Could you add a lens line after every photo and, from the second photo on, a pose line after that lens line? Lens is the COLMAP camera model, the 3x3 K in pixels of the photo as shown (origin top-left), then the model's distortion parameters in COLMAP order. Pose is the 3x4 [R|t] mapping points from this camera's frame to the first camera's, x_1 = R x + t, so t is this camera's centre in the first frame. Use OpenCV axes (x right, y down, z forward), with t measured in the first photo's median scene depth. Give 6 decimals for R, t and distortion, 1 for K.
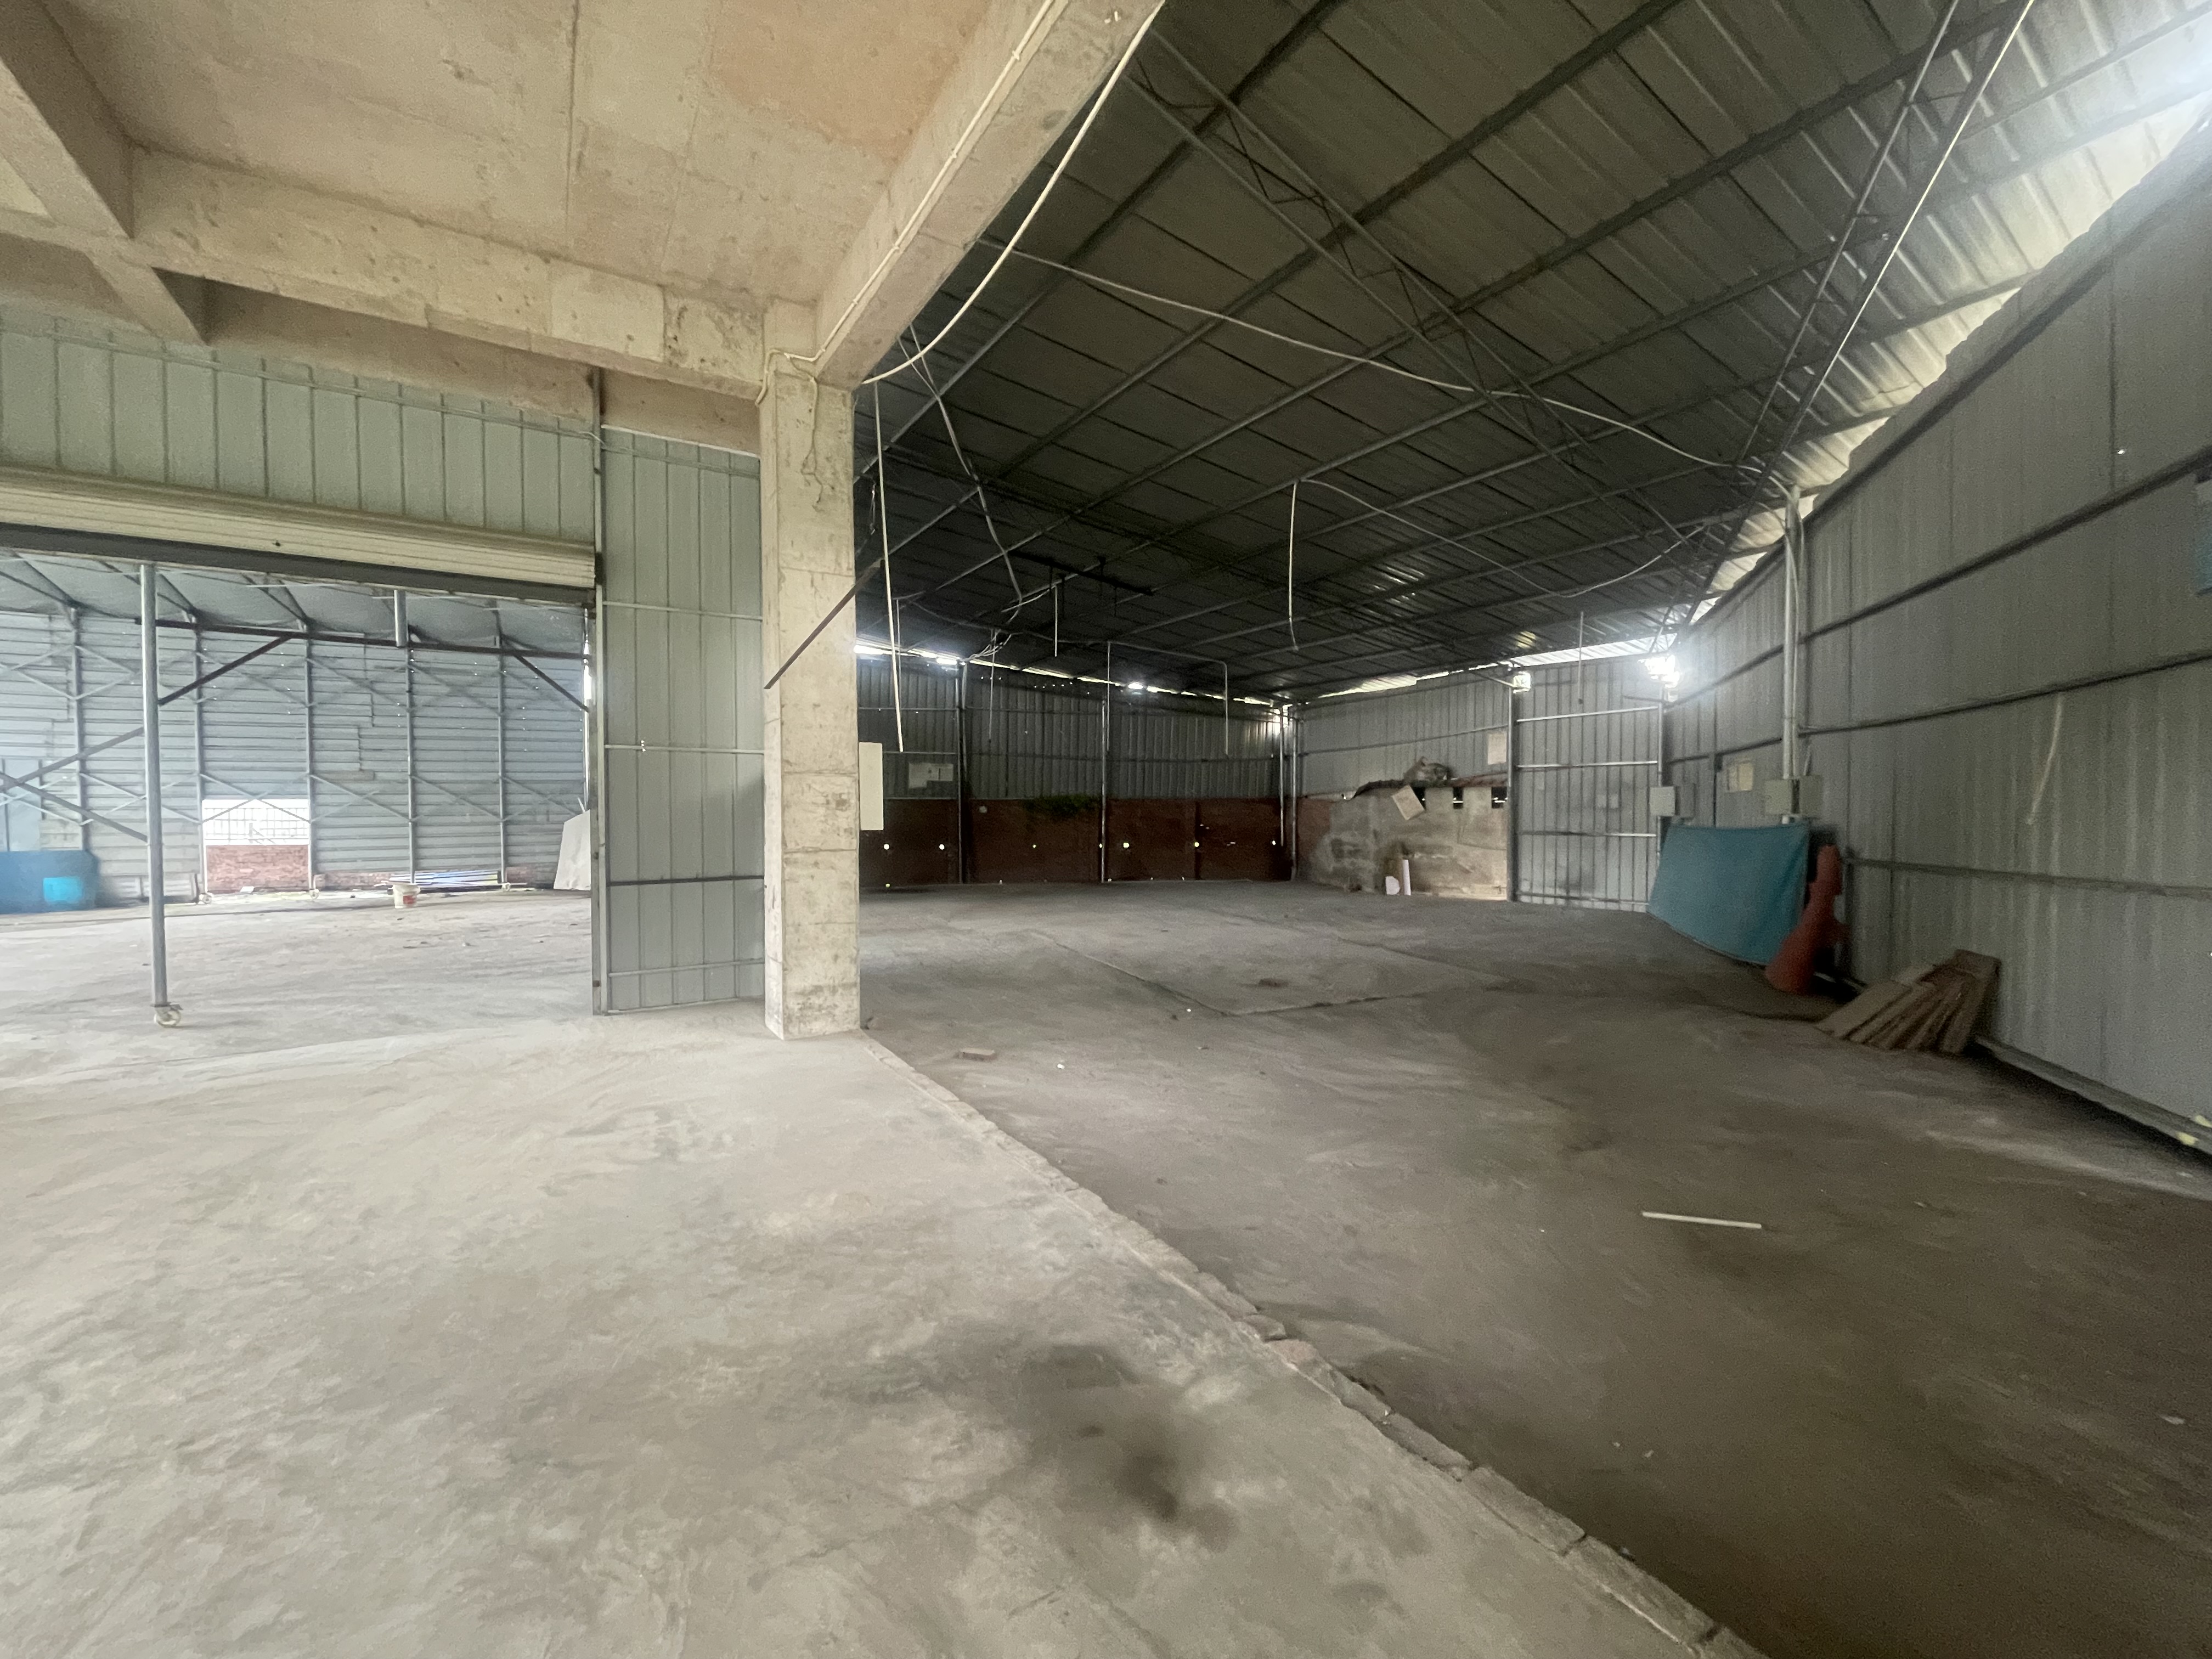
lens RADIAL K [[880.9, 0, 1106.0], [0, 880.9, 829.5], [0, 0, 1]] dist [-0.000880, -0.000054]
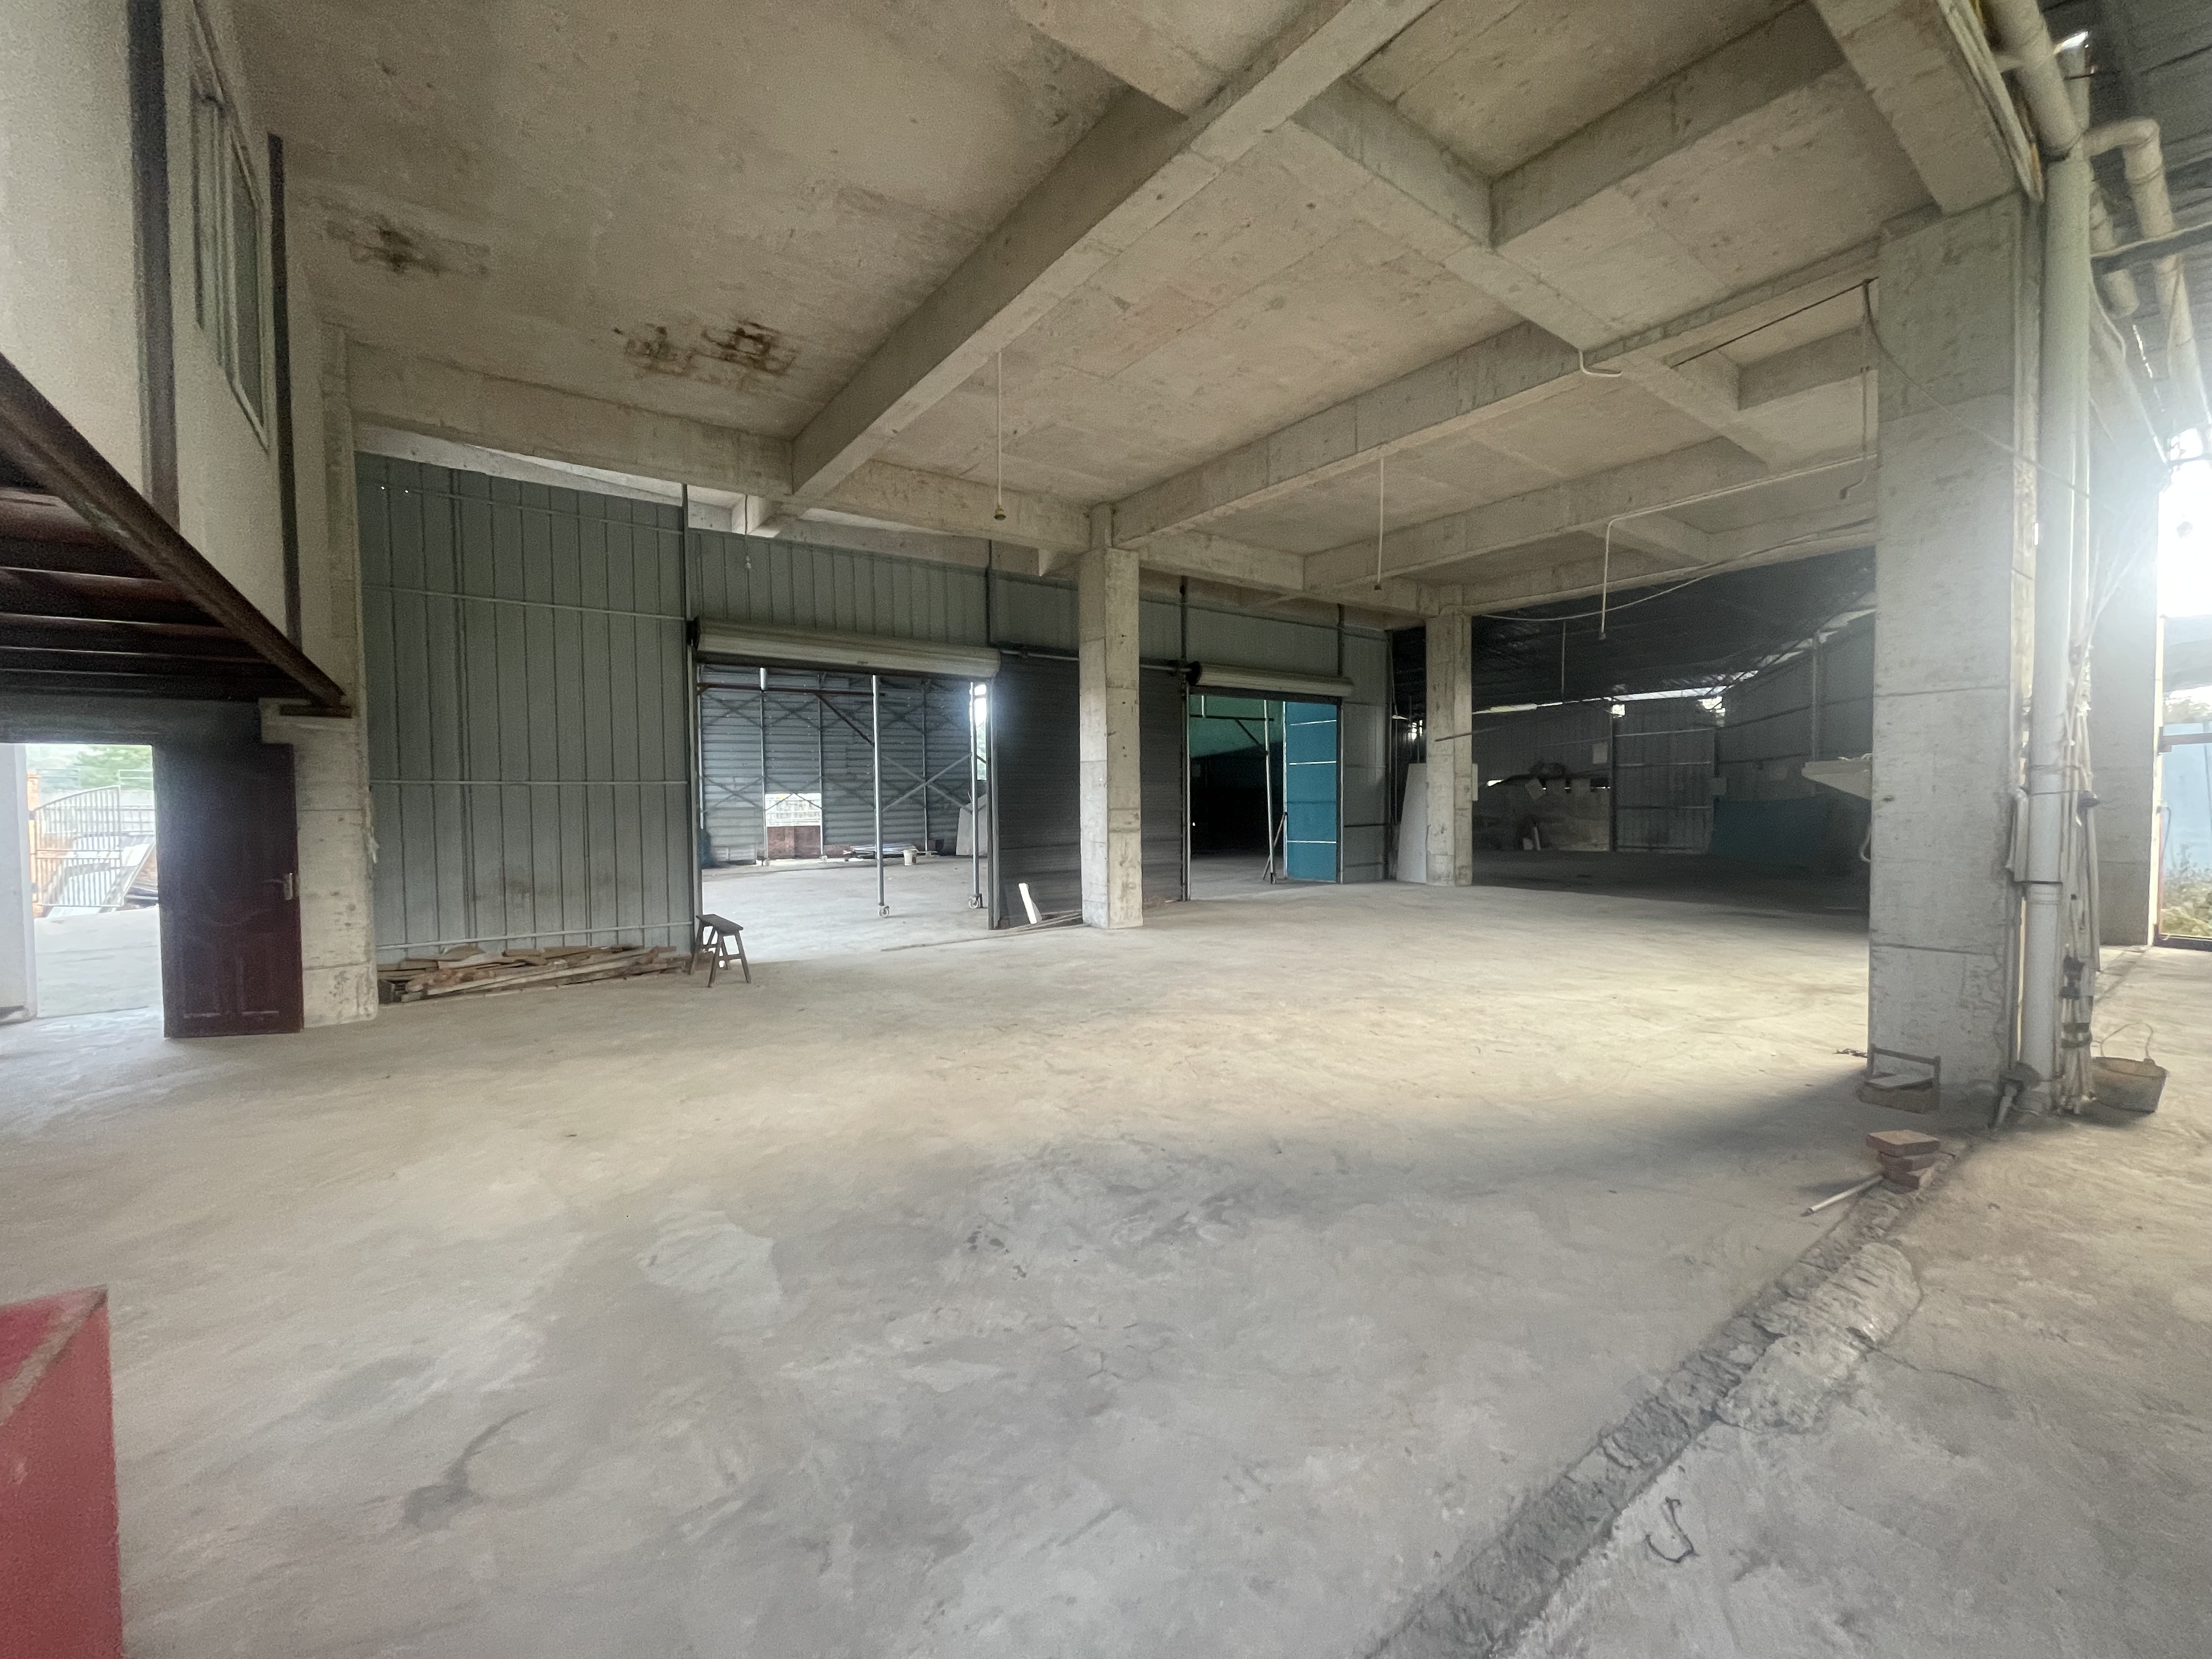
lens RADIAL K [[880.9, 0, 1106.0], [0, 880.9, 829.5], [0, 0, 1]] dist [-0.000880, -0.000054]
pose [[0.997886, -0.012516, 0.063764, -0.526537], [0.011879, 0.999876, 0.010347, 0.015737], [-0.063886, -0.009568, 0.997911, -0.491035]]
